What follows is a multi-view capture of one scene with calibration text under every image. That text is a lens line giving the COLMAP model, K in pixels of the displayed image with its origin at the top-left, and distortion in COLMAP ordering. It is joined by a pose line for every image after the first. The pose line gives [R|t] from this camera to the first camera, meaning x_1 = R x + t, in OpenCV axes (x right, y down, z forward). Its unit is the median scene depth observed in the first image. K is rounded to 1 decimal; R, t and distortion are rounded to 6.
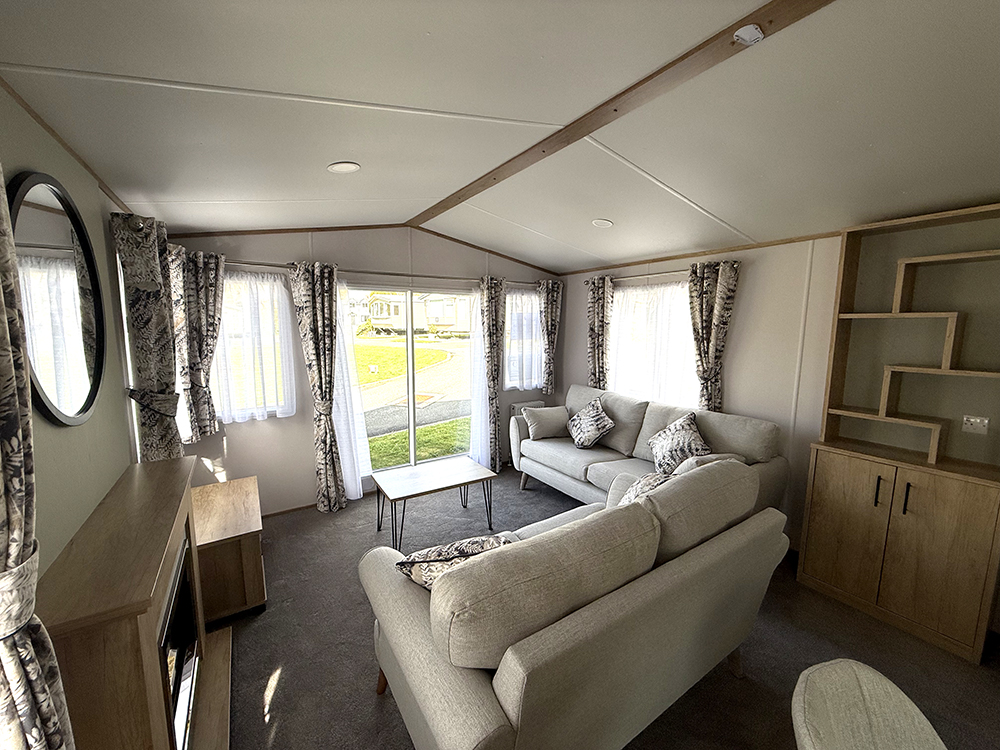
lens RADIAL K [[396.2, 0, 499.3], [0, 396.2, 376.4], [0, 0, 1]] dist [0.007159, -0.000334]
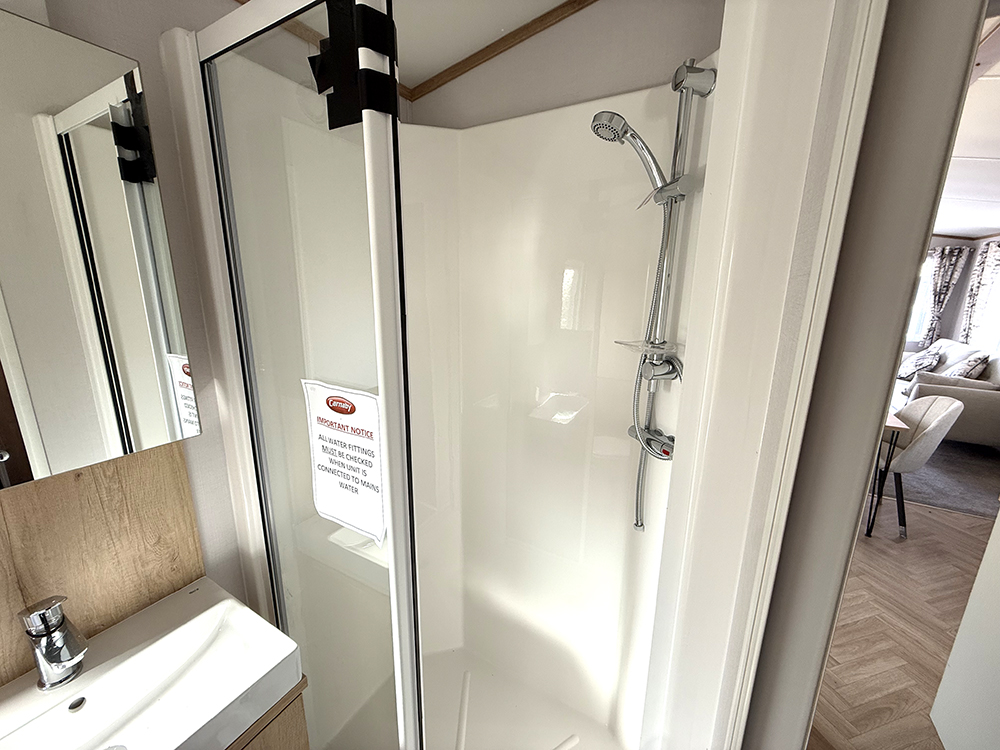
lens RADIAL K [[396.2, 0, 499.1], [0, 396.2, 377.6], [0, 0, 1]] dist [0.007159, -0.000334]
pose [[0.466023, 0.198477, -0.862224, 0.826878], [-0.122949, 0.979586, 0.159040, 0.143456], [0.876189, 0.031894, 0.480912, -0.941545]]
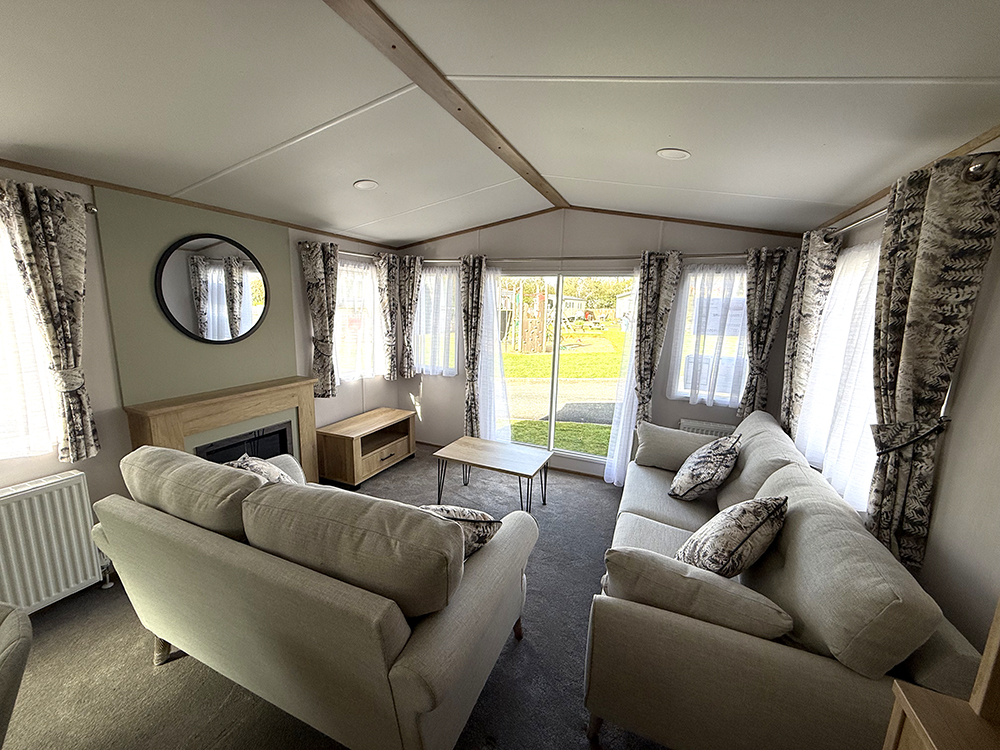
lens RADIAL K [[396.2, 0, 501.5], [0, 396.2, 375.7], [0, 0, 1]] dist [0.007159, -0.000334]
pose [[0.559536, 0.159503, -0.813313, 0.629372], [-0.139123, 0.985459, 0.097550, -0.053545], [0.817046, 0.058568, 0.573590, 0.394045]]
